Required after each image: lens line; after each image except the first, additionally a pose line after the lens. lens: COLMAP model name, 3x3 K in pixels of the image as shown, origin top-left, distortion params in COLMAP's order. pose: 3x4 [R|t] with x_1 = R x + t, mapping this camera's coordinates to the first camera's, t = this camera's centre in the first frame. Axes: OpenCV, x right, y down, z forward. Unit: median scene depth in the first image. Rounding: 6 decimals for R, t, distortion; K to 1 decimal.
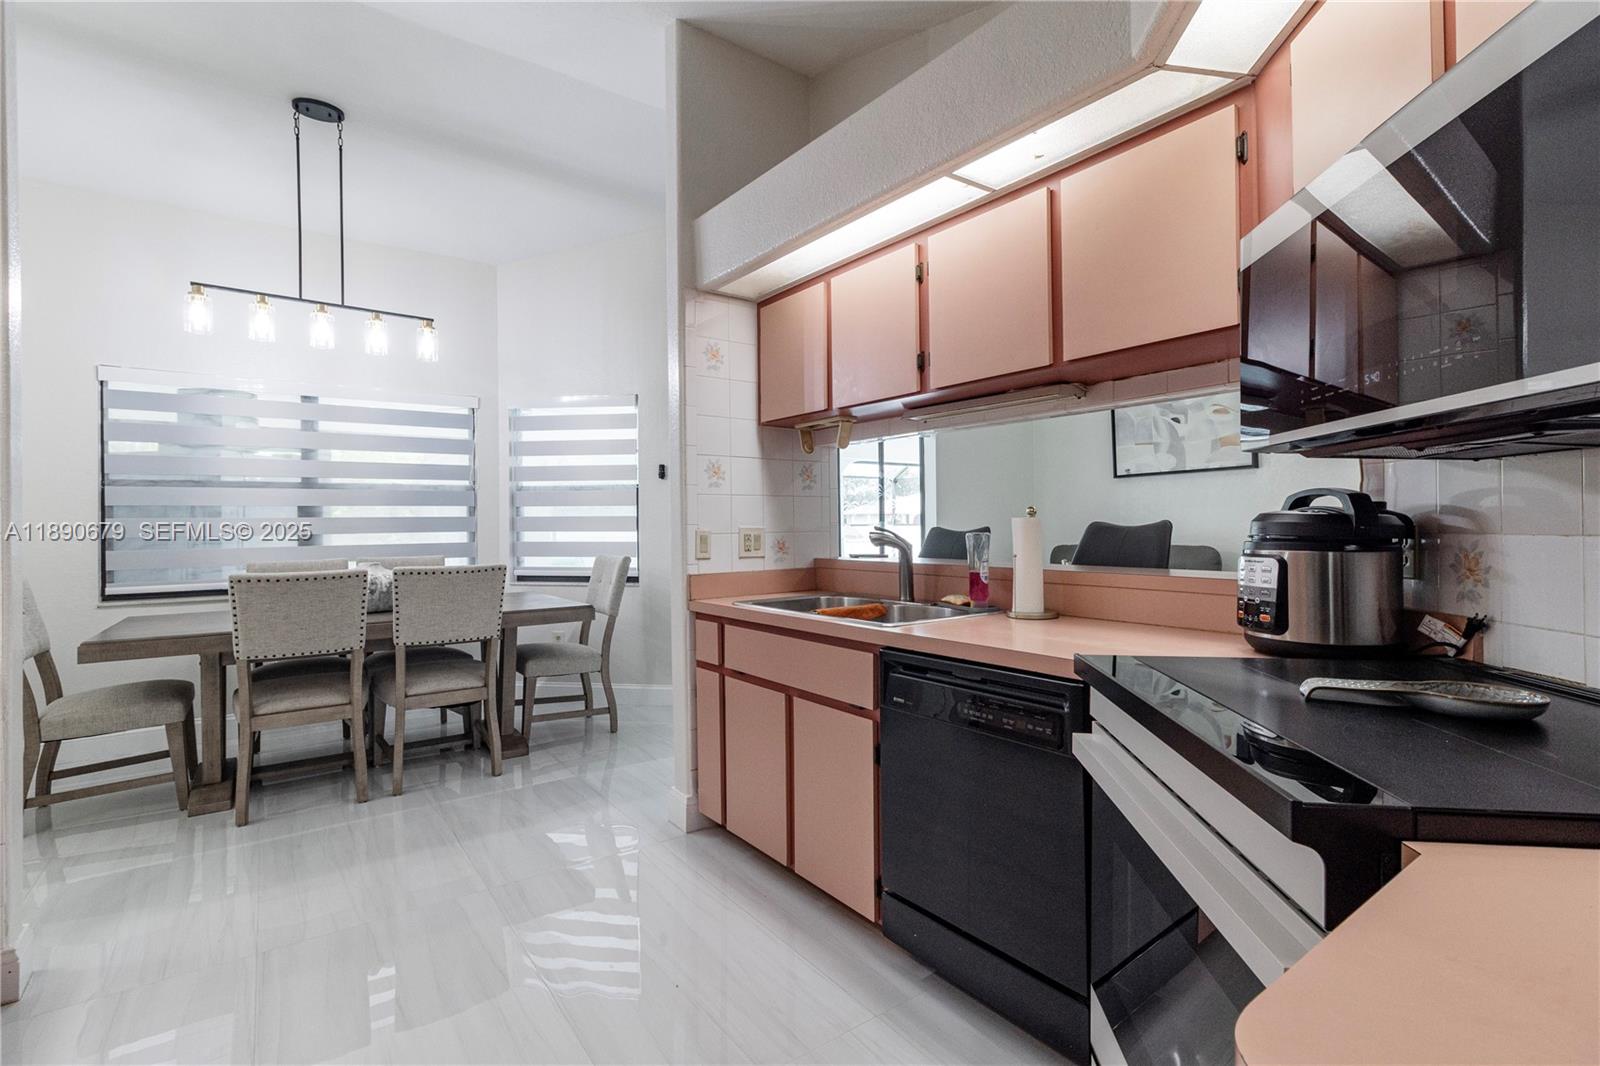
lens RADIAL K [[719.5, 0, 794.4], [0, 719.5, 521.2], [0, 0, 1]] dist [0.000590, 0.000455]
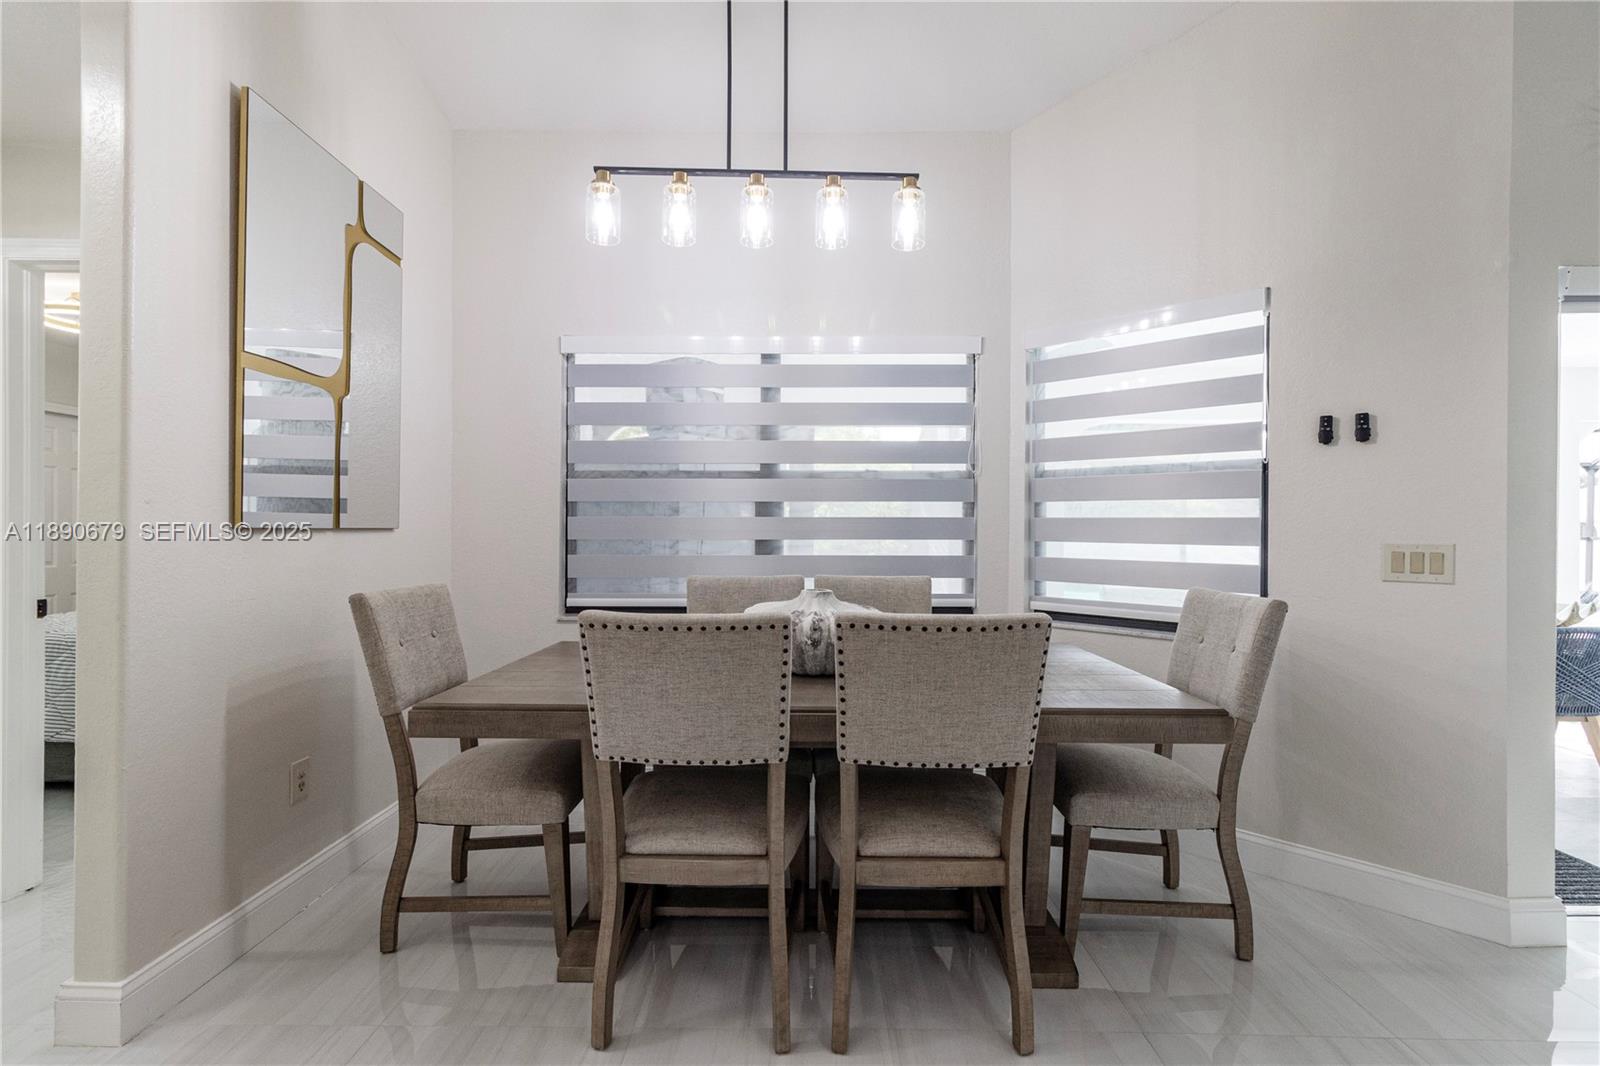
lens RADIAL K [[735.2, 0, 800.0], [0, 735.2, 533.0], [0, 0, 1]] dist [0.000312, 0.000243]
pose [[0.806185, 0.015828, -0.591452, -0.215758], [-0.011358, 0.999872, 0.011275, 0.002794], [0.591555, -0.002372, 0.806261, 0.448905]]
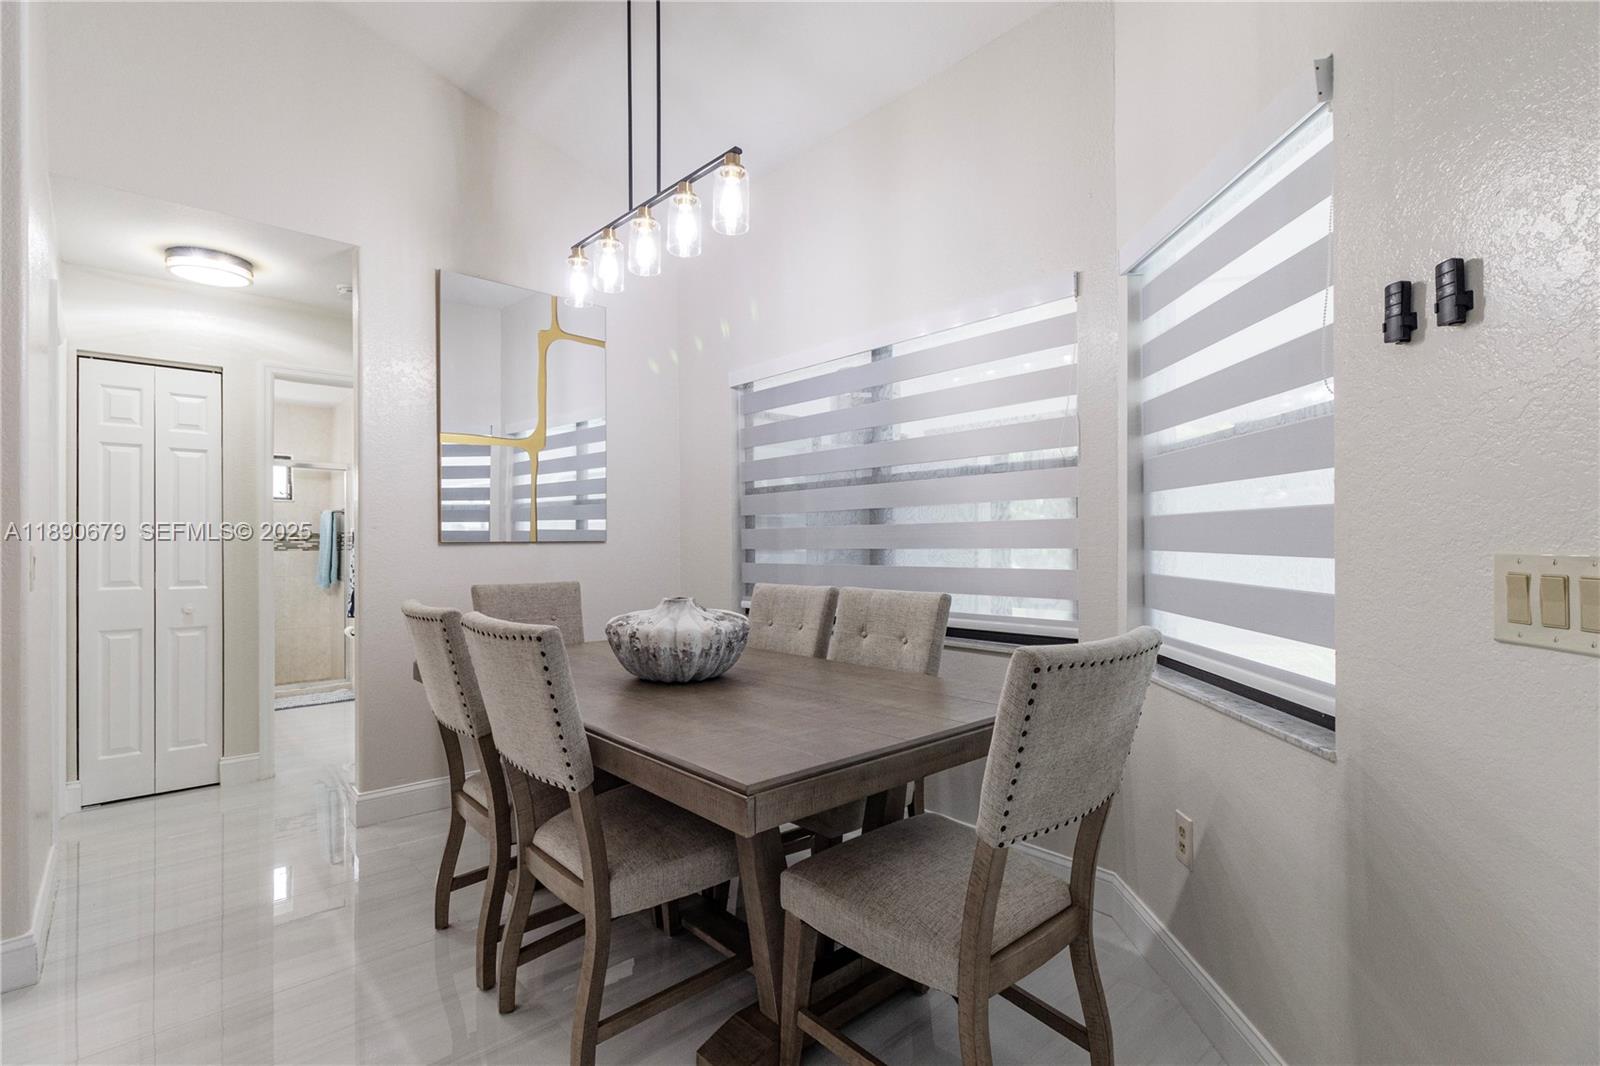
lens RADIAL K [[757.7, 0, 804.7], [0, 757.7, 543.0], [0, 0, 1]] dist [-0.001931, -0.000218]
pose [[0.099459, 0.010219, -0.994989, 0.058328], [0.004839, 0.999930, 0.010753, 0.005050], [0.995030, -0.005885, 0.099402, 0.958762]]
